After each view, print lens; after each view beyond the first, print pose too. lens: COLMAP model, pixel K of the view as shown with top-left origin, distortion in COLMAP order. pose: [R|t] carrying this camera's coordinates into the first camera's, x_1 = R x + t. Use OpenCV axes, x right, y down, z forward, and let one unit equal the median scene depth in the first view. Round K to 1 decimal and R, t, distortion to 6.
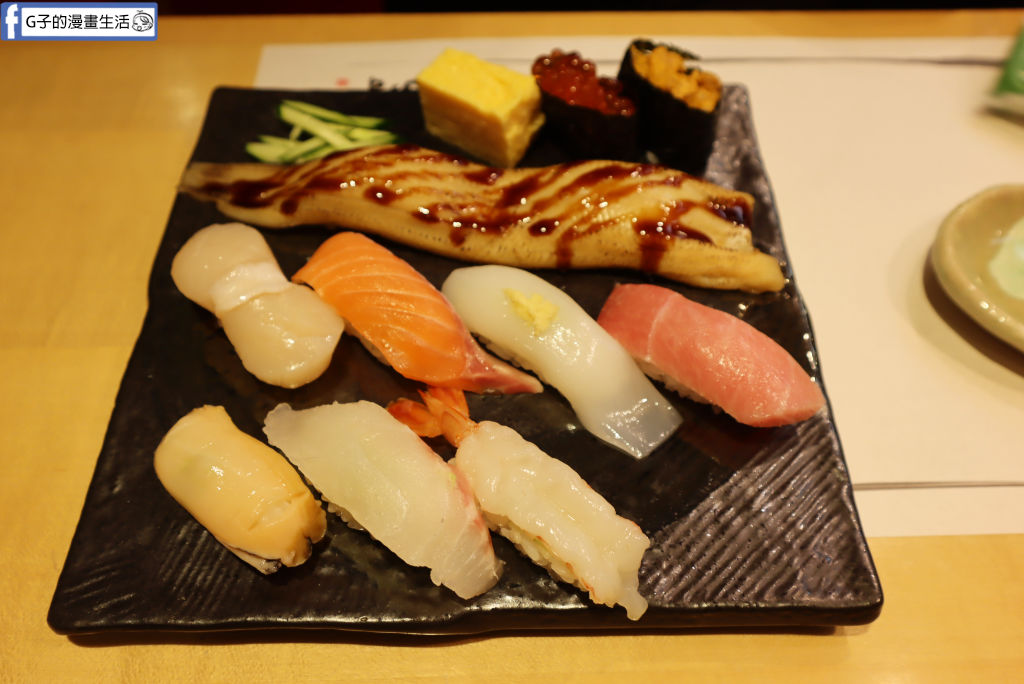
lens RADIAL K [[900.6, 0, 512.0], [0, 900.6, 342.0], [0, 0, 1]] dist [-0.018691, -0.001188]
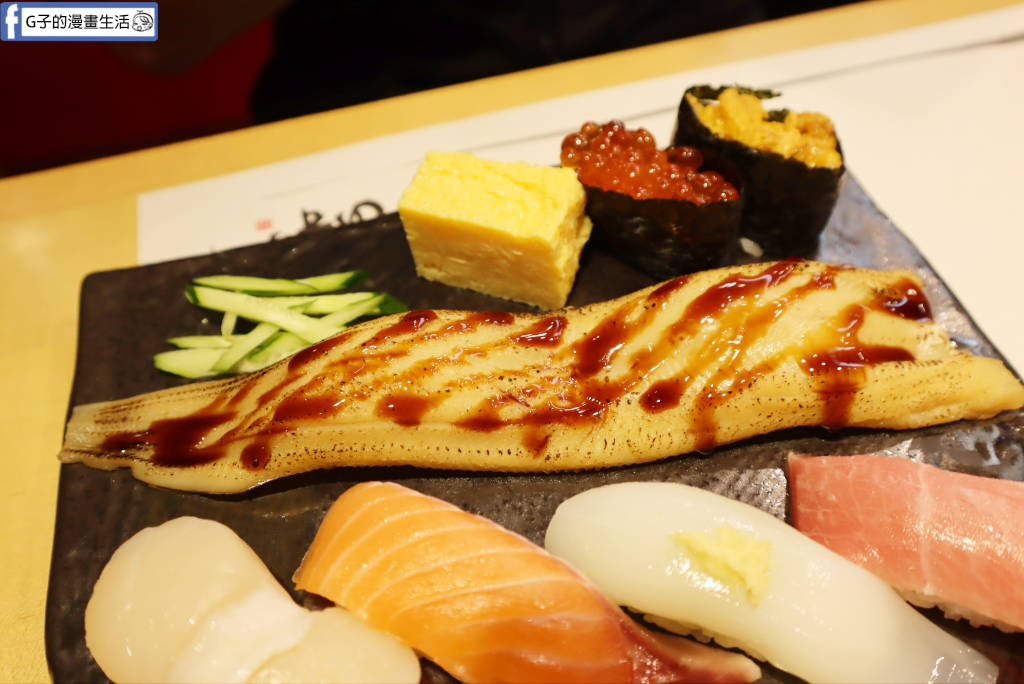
lens RADIAL K [[900.6, 0, 512.0], [0, 900.6, 342.0], [0, 0, 1]] dist [-0.018691, -0.001188]
pose [[0.966430, -0.225548, 0.123052, -0.135953], [0.231831, 0.971966, -0.039193, -0.160351], [-0.110762, 0.066405, 0.991626, 0.363373]]
